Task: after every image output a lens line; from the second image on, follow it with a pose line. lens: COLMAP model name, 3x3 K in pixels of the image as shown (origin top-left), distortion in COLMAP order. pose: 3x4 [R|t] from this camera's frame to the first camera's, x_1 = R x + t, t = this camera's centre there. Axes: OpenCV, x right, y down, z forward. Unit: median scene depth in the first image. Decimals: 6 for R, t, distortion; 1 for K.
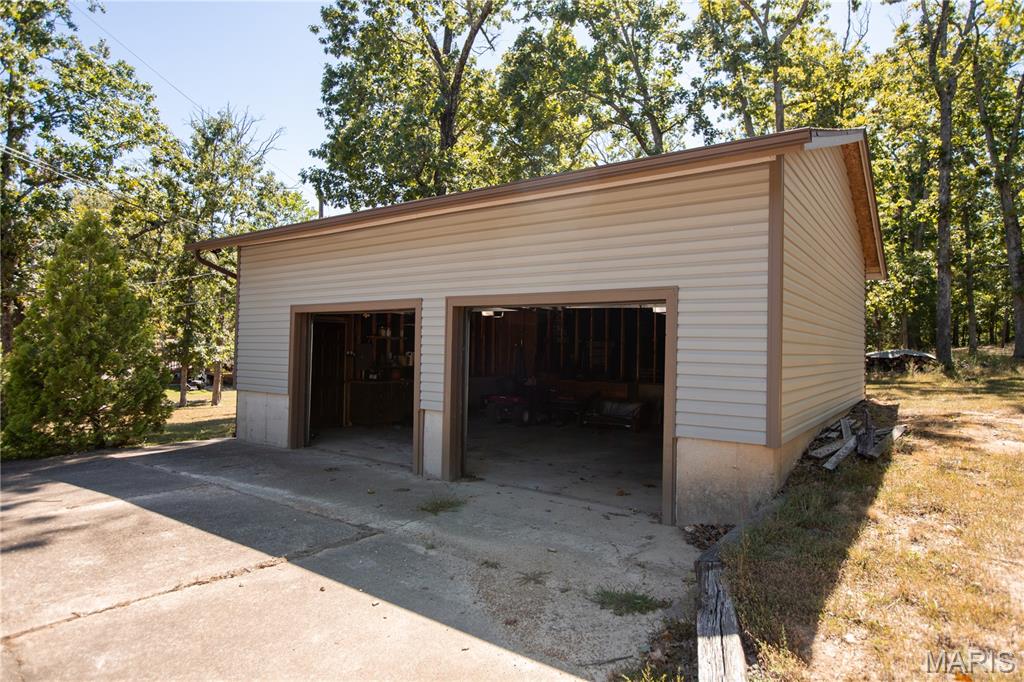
lens RADIAL K [[597.0, 0, 514.0], [0, 597.0, 329.8], [0, 0, 1]] dist [-0.023716, -0.000247]
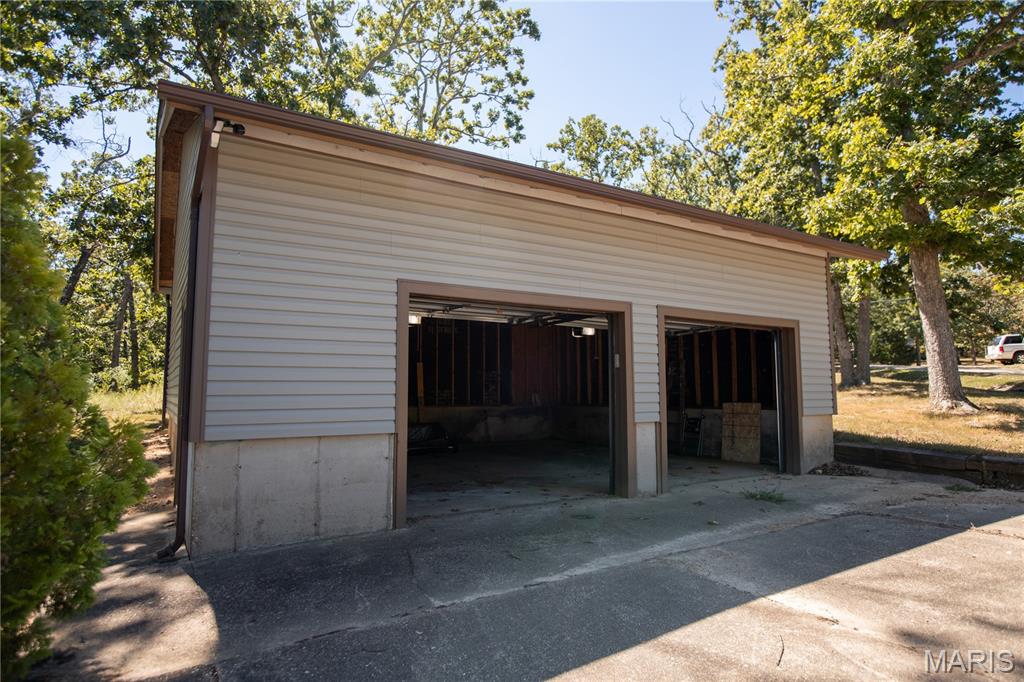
lens RADIAL K [[597.0, 0, 514.0], [0, 597.0, 329.8], [0, 0, 1]] dist [-0.023716, -0.000247]
pose [[0.370591, 0.075545, 0.925719, -1.079659], [-0.016978, 0.997071, -0.074571, 0.061490], [-0.928641, 0.011918, 0.370788, 0.830677]]
